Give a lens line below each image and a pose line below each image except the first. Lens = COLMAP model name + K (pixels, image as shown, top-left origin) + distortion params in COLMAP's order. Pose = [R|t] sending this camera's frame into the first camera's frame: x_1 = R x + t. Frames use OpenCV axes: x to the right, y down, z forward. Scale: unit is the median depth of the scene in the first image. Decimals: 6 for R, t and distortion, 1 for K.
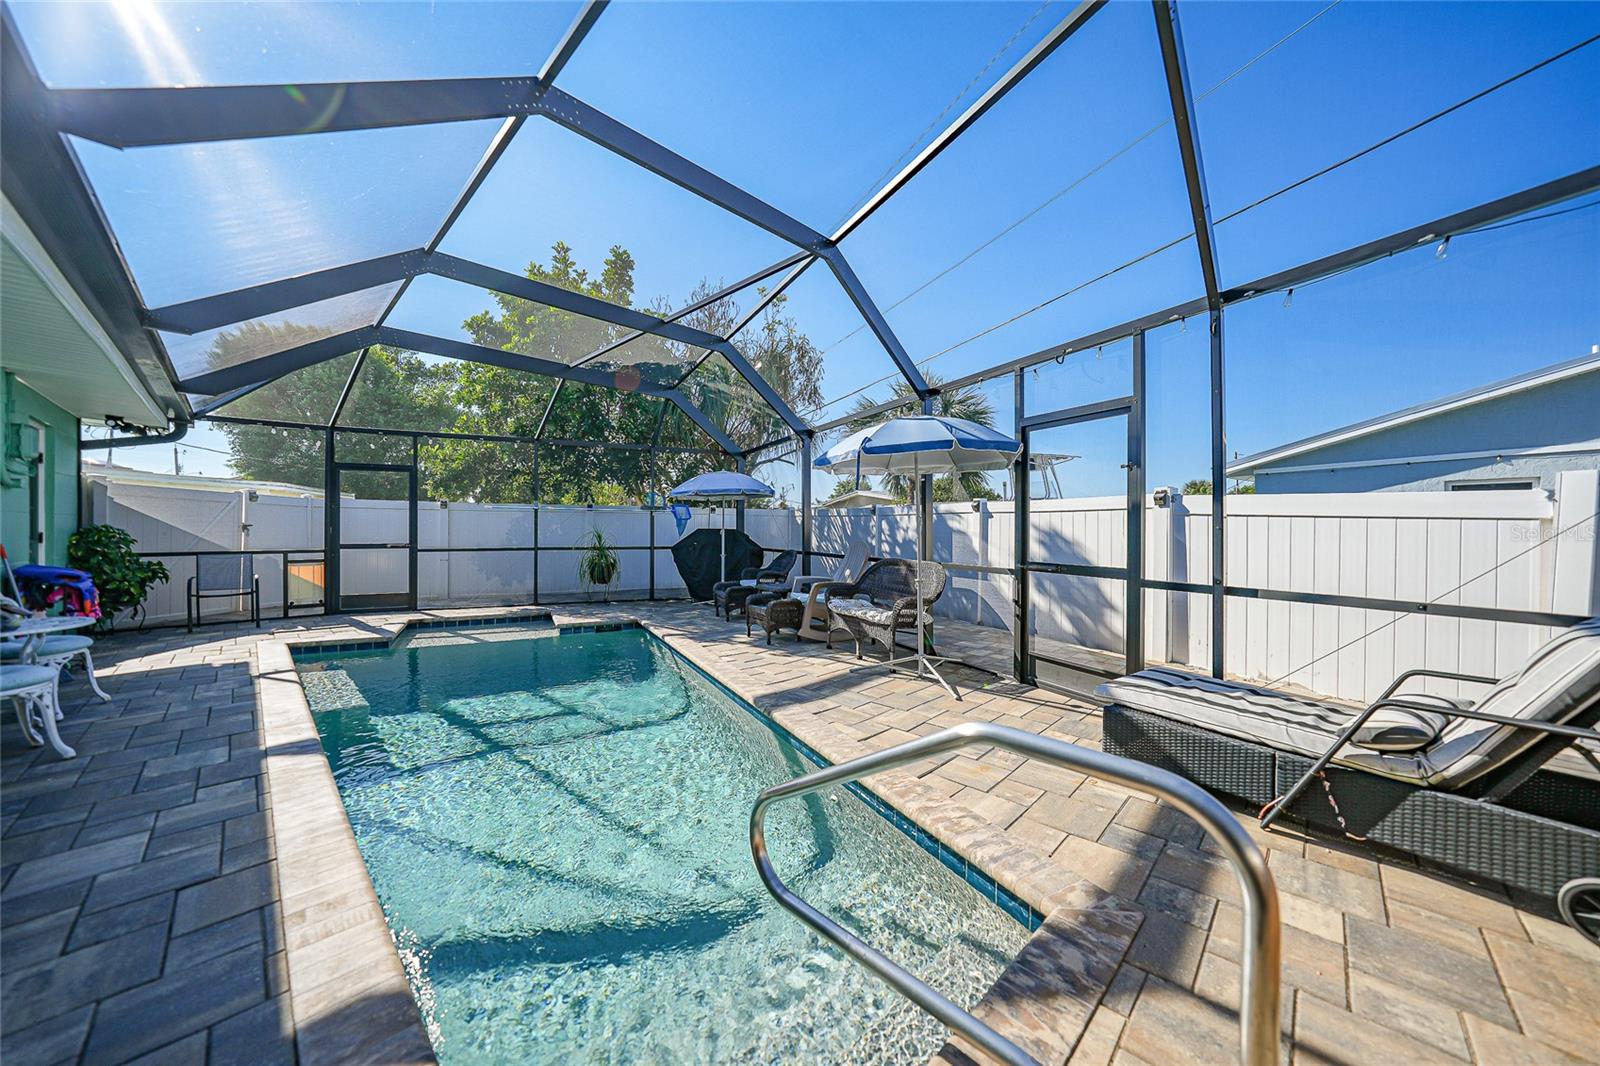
lens RADIAL K [[567.6, 0, 812.2], [0, 567.6, 532.8], [0, 0, 1]] dist [-0.024422, 0.004377]
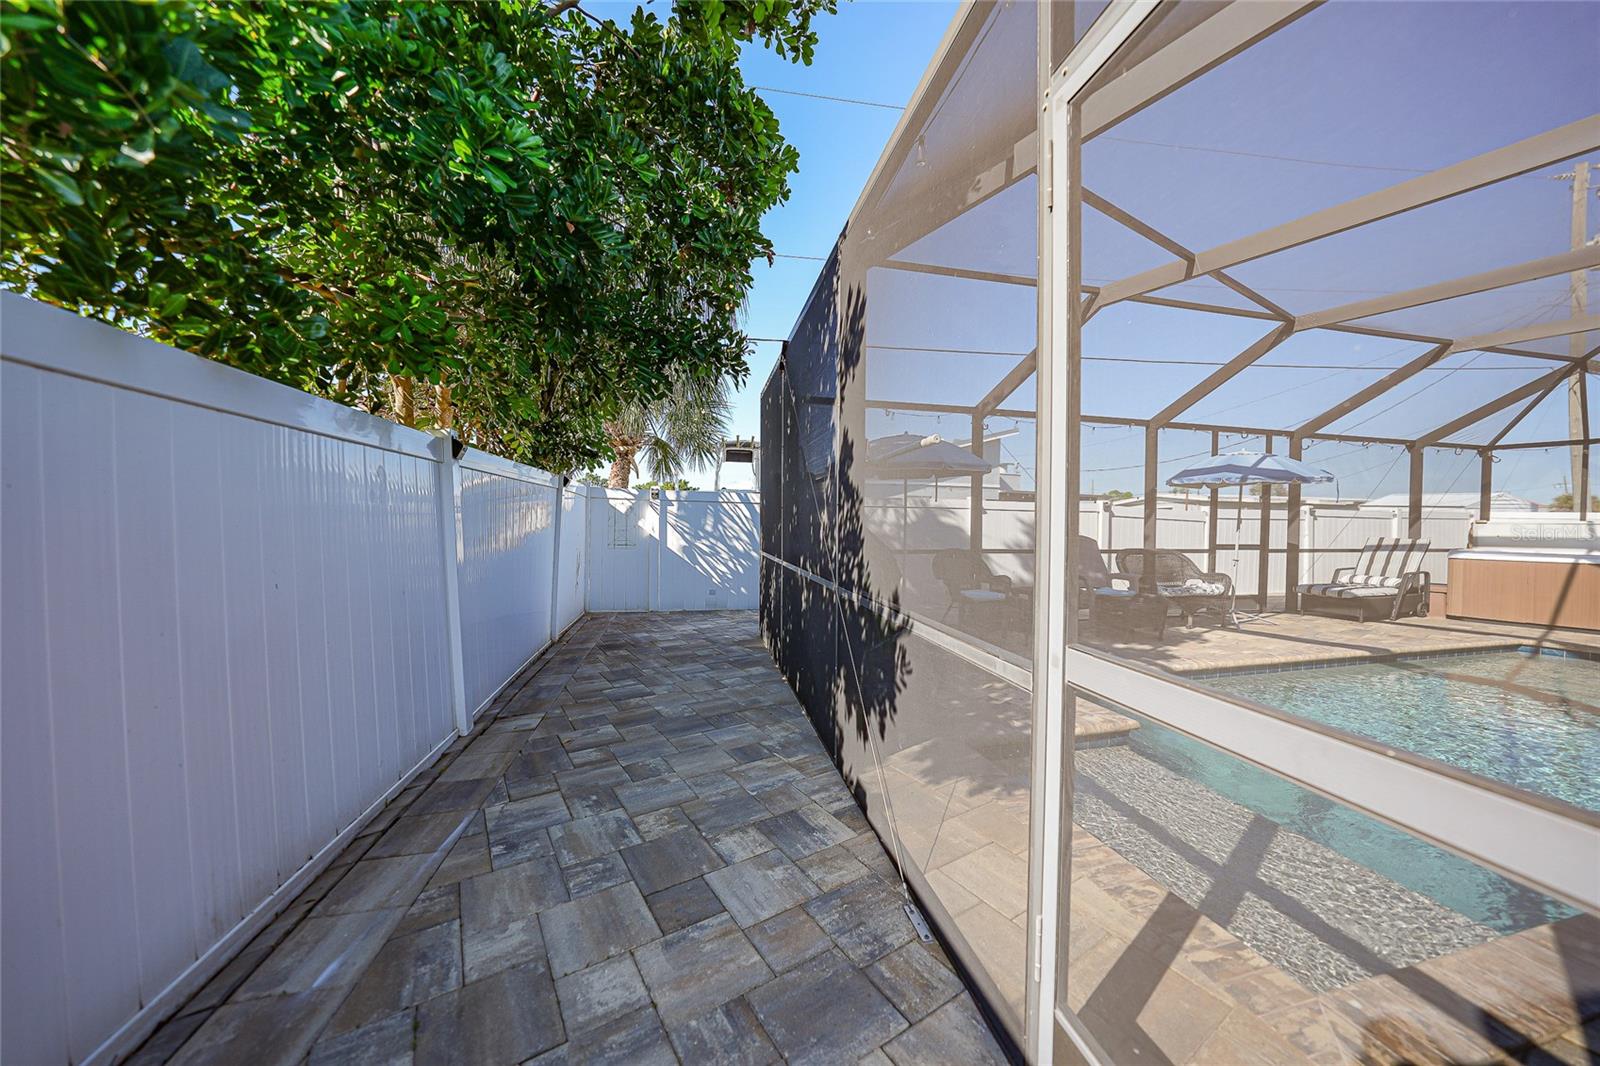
lens RADIAL K [[567.6, 0, 800.4], [0, 567.6, 533.8], [0, 0, 1]] dist [-0.024422, 0.004377]
pose [[0.208068, -0.020625, 0.977897, -1.037008], [-0.002900, 0.999760, 0.021703, -0.010481], [-0.978110, -0.007352, 0.207959, 1.248487]]
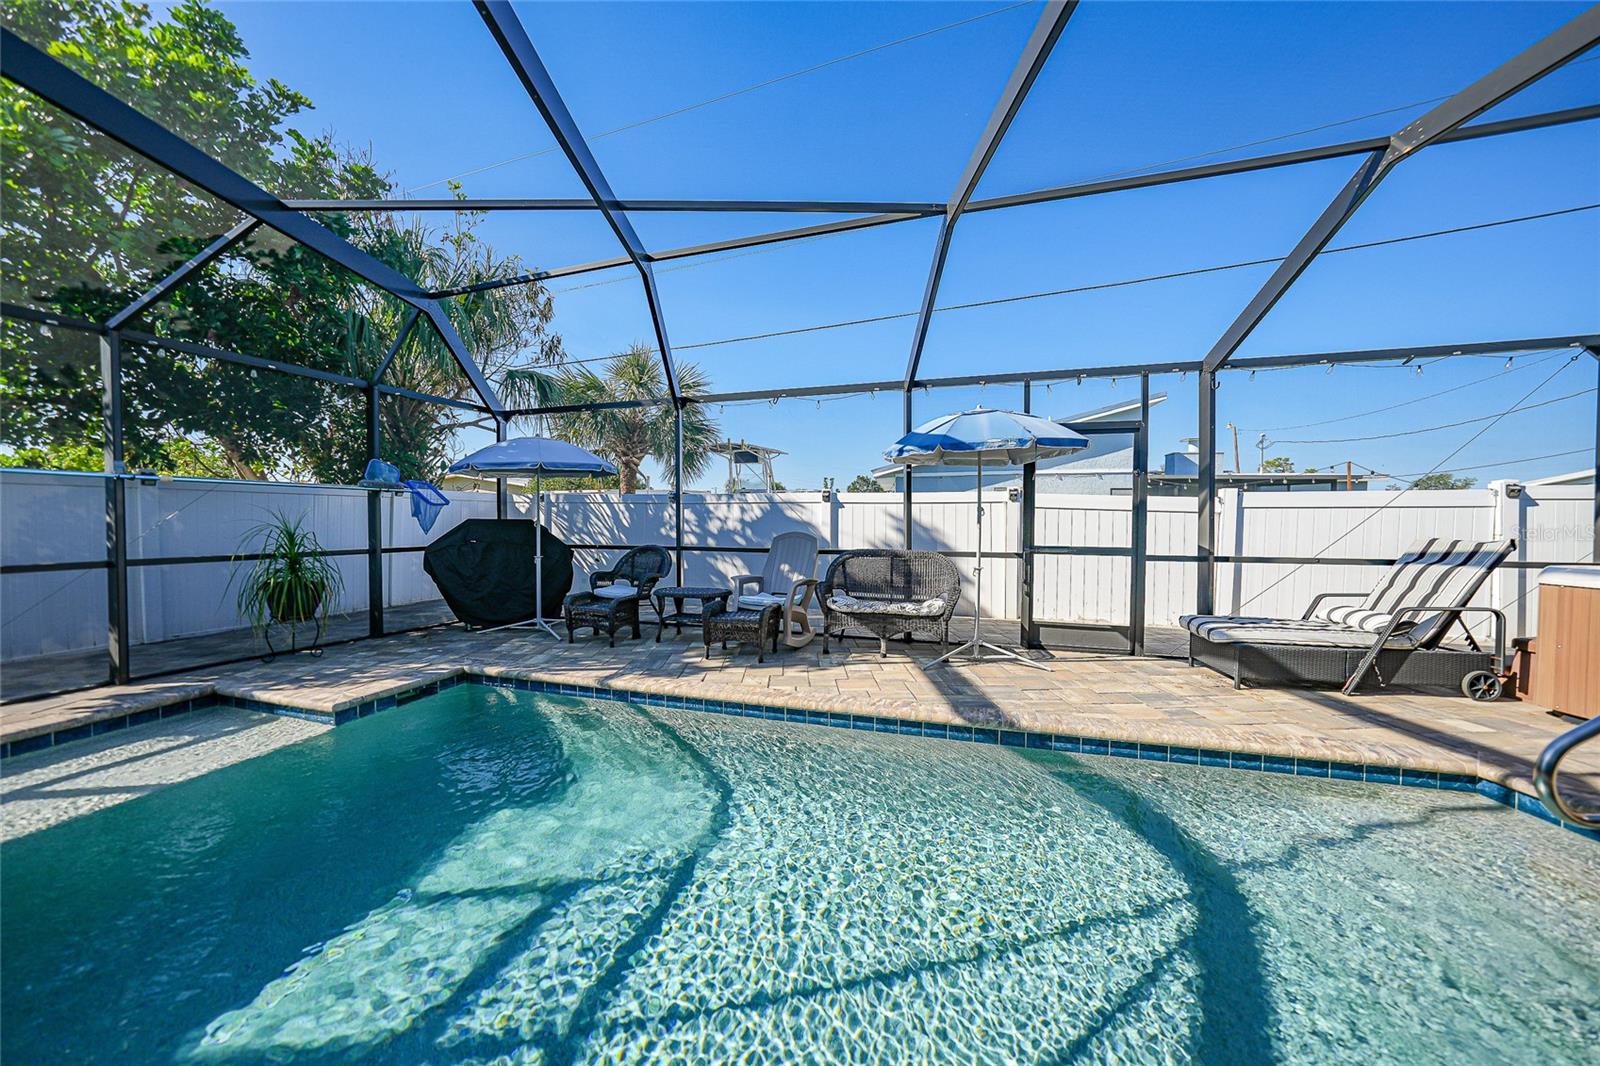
lens RADIAL K [[567.6, 0, 755.4], [0, 567.6, 537.9], [0, 0, 1]] dist [-0.024422, 0.004377]
pose [[0.698190, -0.027971, 0.715366, -0.581744], [0.007173, 0.999460, 0.032079, -0.006168], [-0.715876, -0.017266, 0.698013, 0.393828]]
